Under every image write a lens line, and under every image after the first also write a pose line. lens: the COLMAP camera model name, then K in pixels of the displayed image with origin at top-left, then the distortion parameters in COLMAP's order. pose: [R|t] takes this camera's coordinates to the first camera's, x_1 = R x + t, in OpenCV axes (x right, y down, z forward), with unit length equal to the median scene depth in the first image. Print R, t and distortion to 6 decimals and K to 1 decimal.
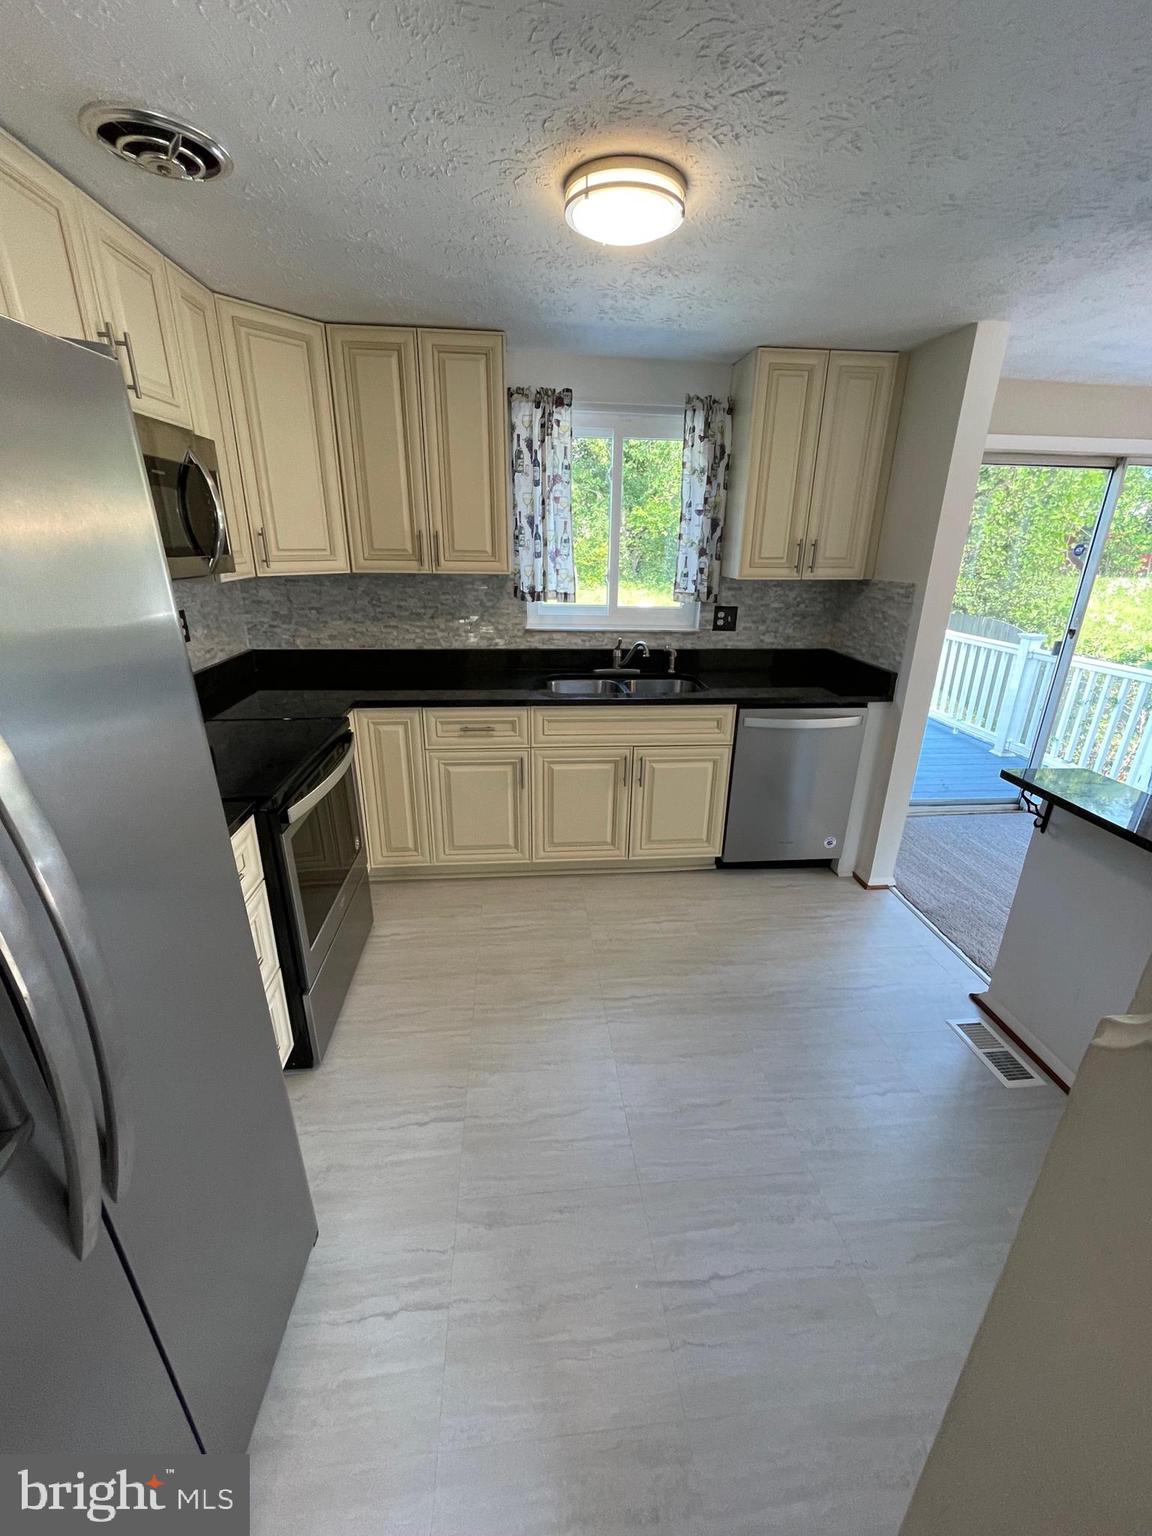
lens RADIAL K [[617.4, 0, 574.9], [0, 617.4, 765.7], [0, 0, 1]] dist [-0.001427, 0.000168]
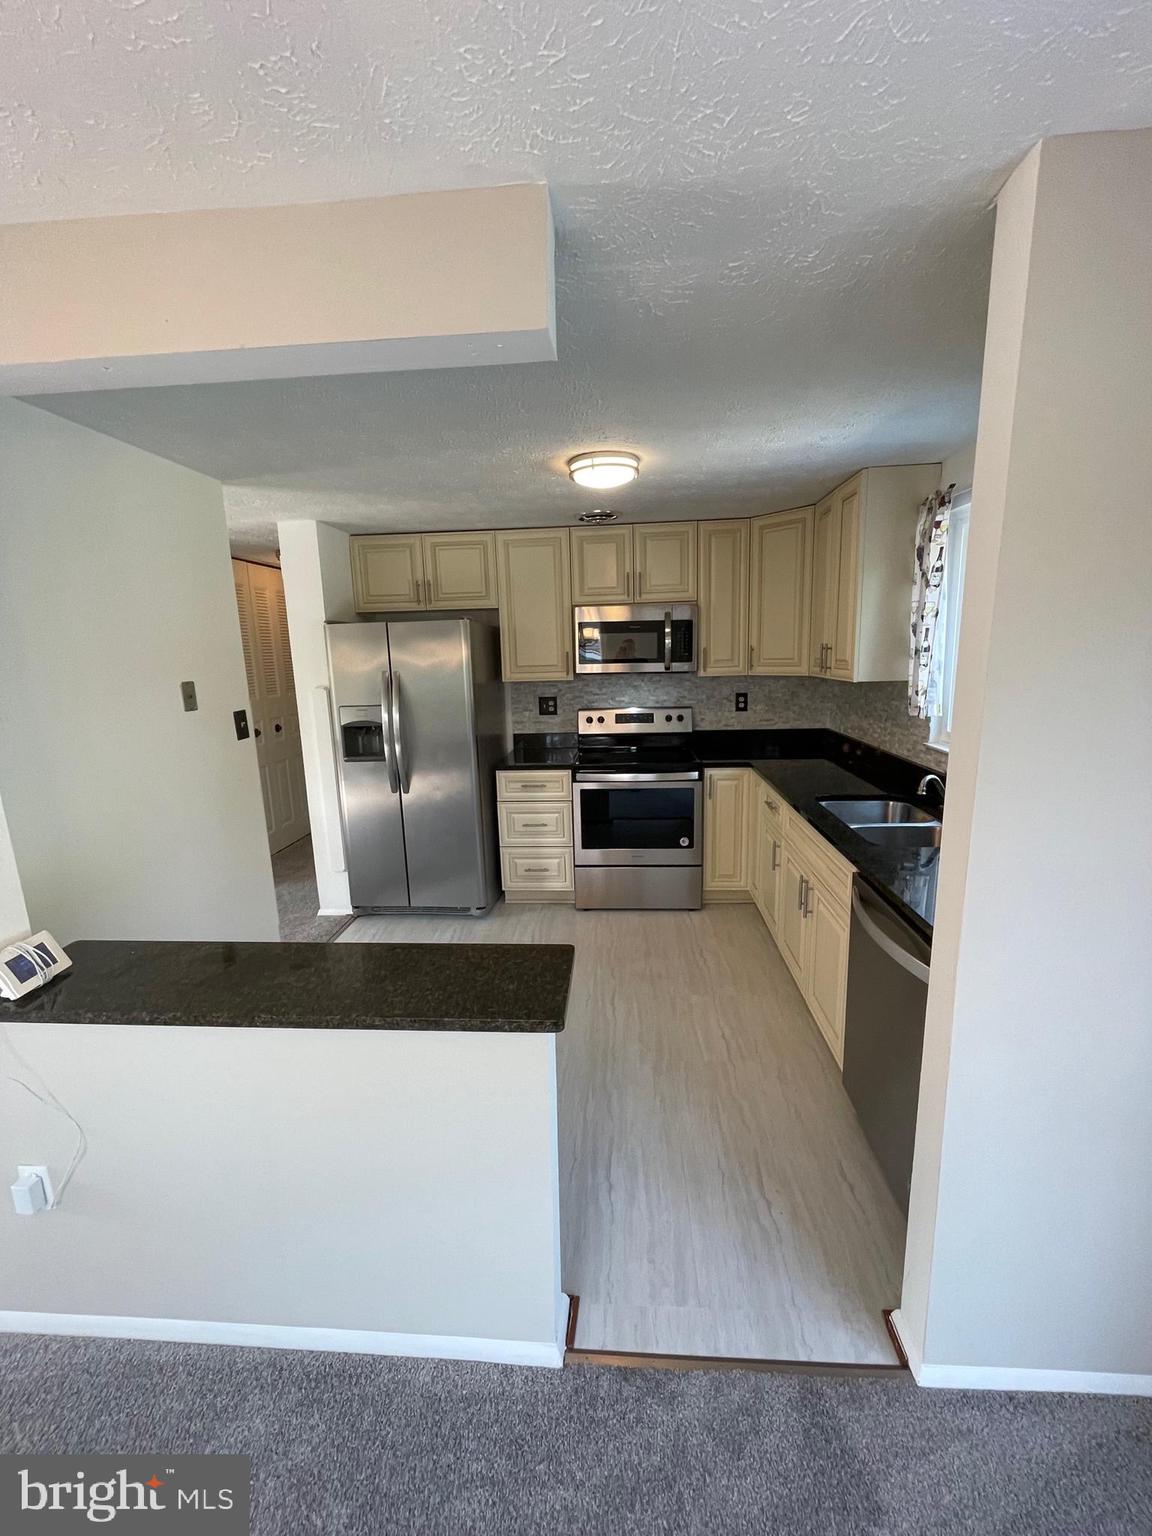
lens RADIAL K [[617.4, 0, 582.6], [0, 617.4, 765.3], [0, 0, 1]] dist [-0.001427, 0.000168]
pose [[-0.152488, 0.172769, -0.973087, 0.914654], [-0.320403, 0.922782, 0.214046, -0.238145], [0.934927, 0.344420, -0.085358, 0.659467]]
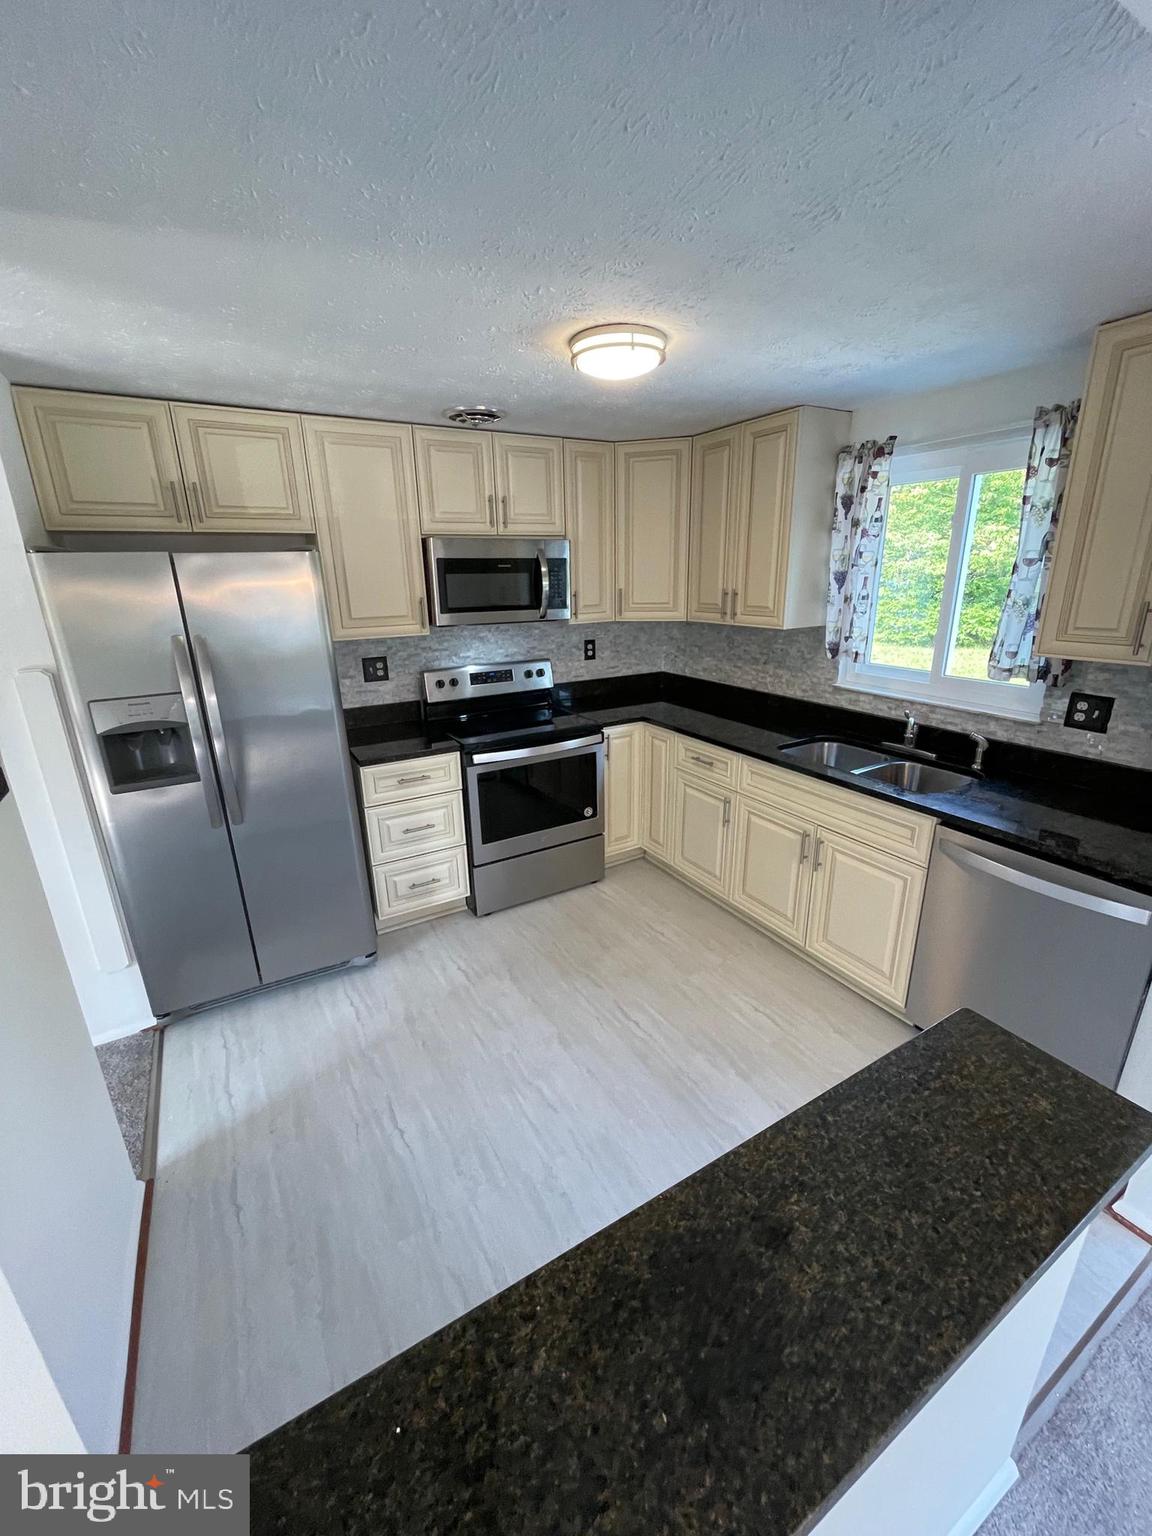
lens RADIAL K [[617.4, 0, 581.1], [0, 617.4, 766.9], [0, 0, 1]] dist [-0.001427, 0.000168]
pose [[0.428807, 0.252790, -0.867307, 0.652372], [-0.291712, 0.947368, 0.131899, -0.119246], [0.855002, 0.196445, 0.479980, 0.238043]]
